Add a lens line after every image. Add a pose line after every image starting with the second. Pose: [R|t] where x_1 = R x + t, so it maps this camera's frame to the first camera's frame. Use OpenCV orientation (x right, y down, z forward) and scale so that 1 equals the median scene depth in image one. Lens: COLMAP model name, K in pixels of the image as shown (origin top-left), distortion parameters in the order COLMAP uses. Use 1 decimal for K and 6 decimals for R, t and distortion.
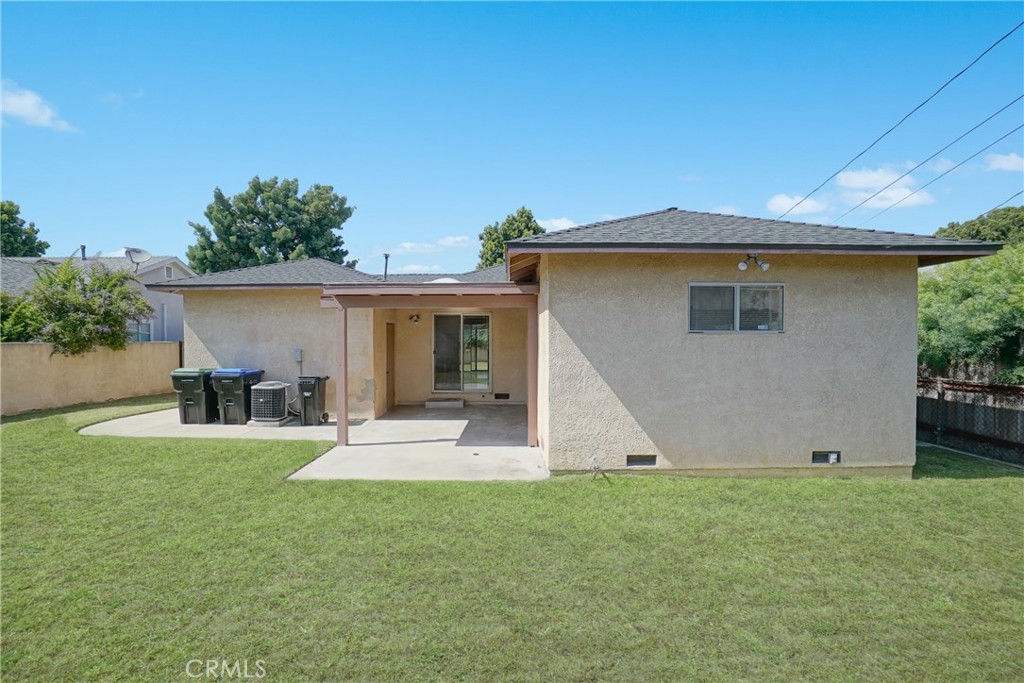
lens RADIAL K [[446.0, 0, 515.2], [0, 446.0, 343.6], [0, 0, 1]] dist [-0.024497, -0.000162]
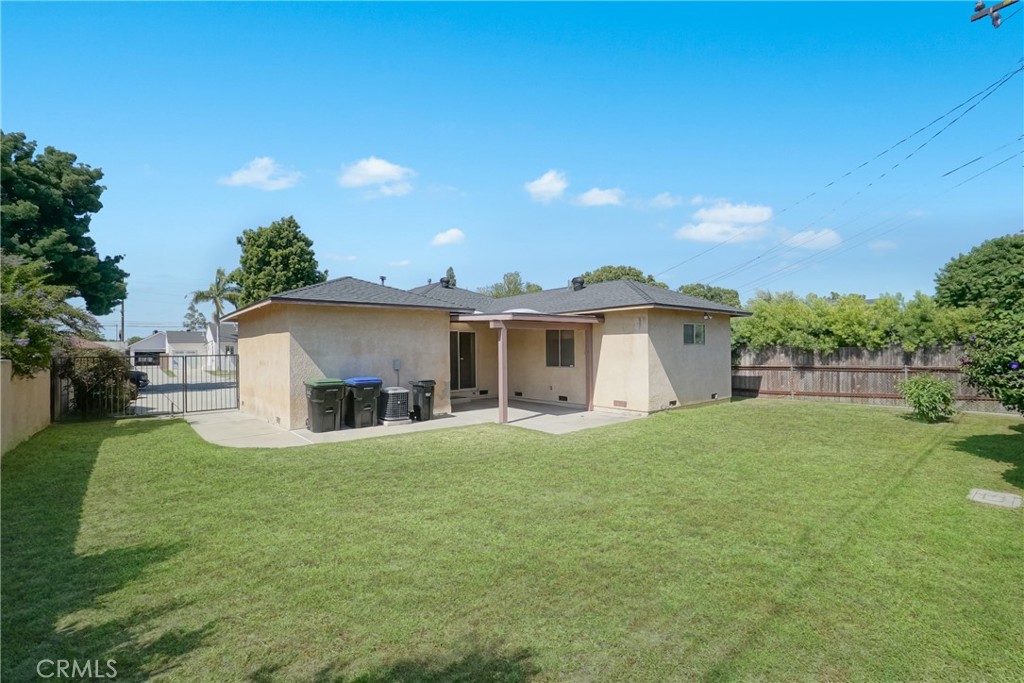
lens RADIAL K [[446.0, 0, 493.3], [0, 446.0, 347.3], [0, 0, 1]] dist [-0.024497, -0.000162]
pose [[0.781750, -0.004737, 0.623574, -1.317068], [0.017729, 0.999736, -0.014632, 0.003116], [-0.623340, 0.022494, 0.781627, -0.115439]]
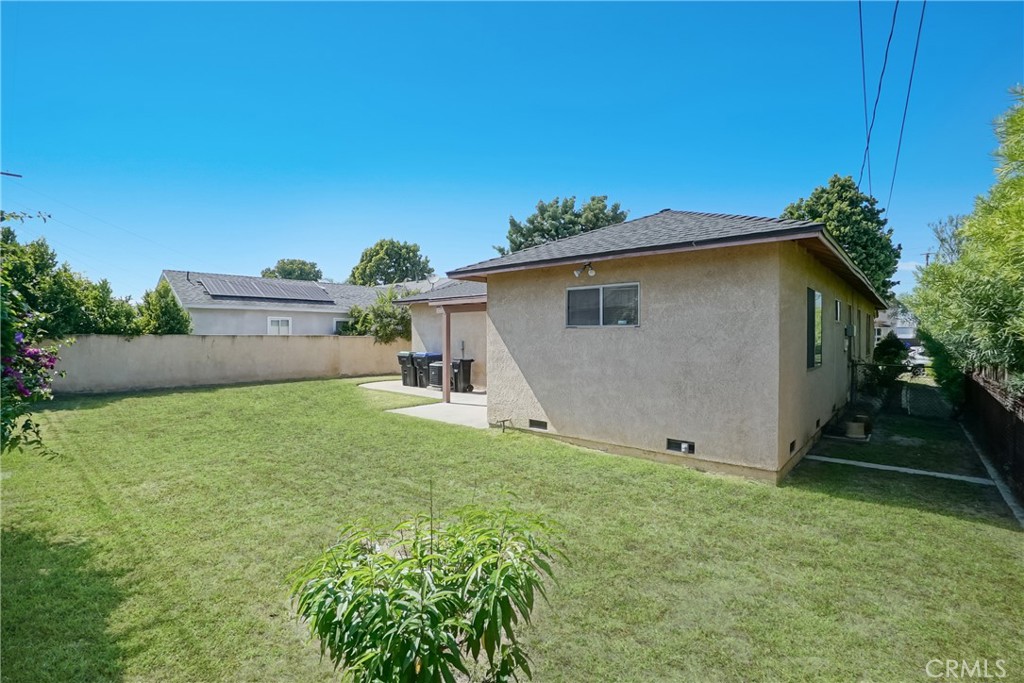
lens RADIAL K [[474.3, 0, 506.4], [0, 474.3, 338.6], [0, 0, 1]] dist [-0.027773, -0.000431]
pose [[0.745881, 0.008542, -0.666025, 0.860455], [-0.014756, 0.999884, -0.003701, 0.010955], [0.665916, 0.012588, 0.745920, -0.082885]]
